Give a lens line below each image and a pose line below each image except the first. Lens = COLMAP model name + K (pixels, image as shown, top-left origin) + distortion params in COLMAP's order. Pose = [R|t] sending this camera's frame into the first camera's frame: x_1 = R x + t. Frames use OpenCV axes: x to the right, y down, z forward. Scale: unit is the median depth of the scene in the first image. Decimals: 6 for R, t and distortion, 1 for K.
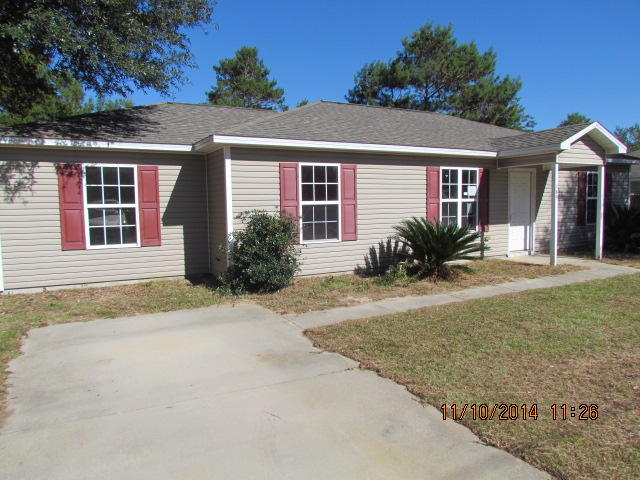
lens RADIAL K [[455.8, 0, 320.0], [0, 455.8, 240.0], [0, 0, 1]] dist [-0.021981, 0.008060]
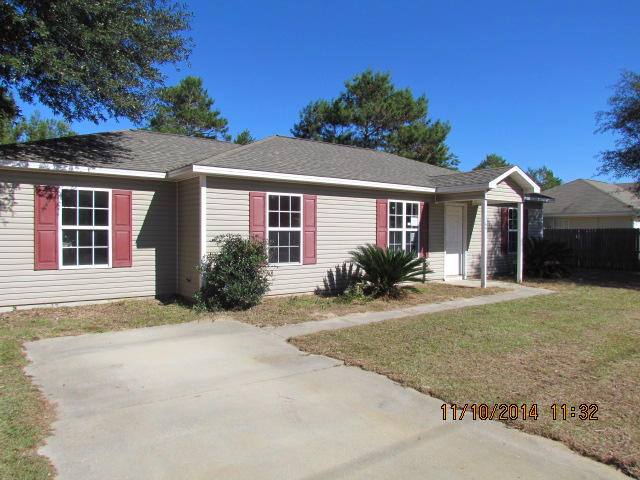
lens RADIAL K [[455.8, 0, 320.0], [0, 455.8, 240.0], [0, 0, 1]] dist [-0.021981, 0.008060]
pose [[0.988834, 0.017205, 0.148024, -0.078982], [-0.007758, 0.997909, -0.064160, 0.014520], [-0.148818, 0.062296, 0.986900, -0.096329]]
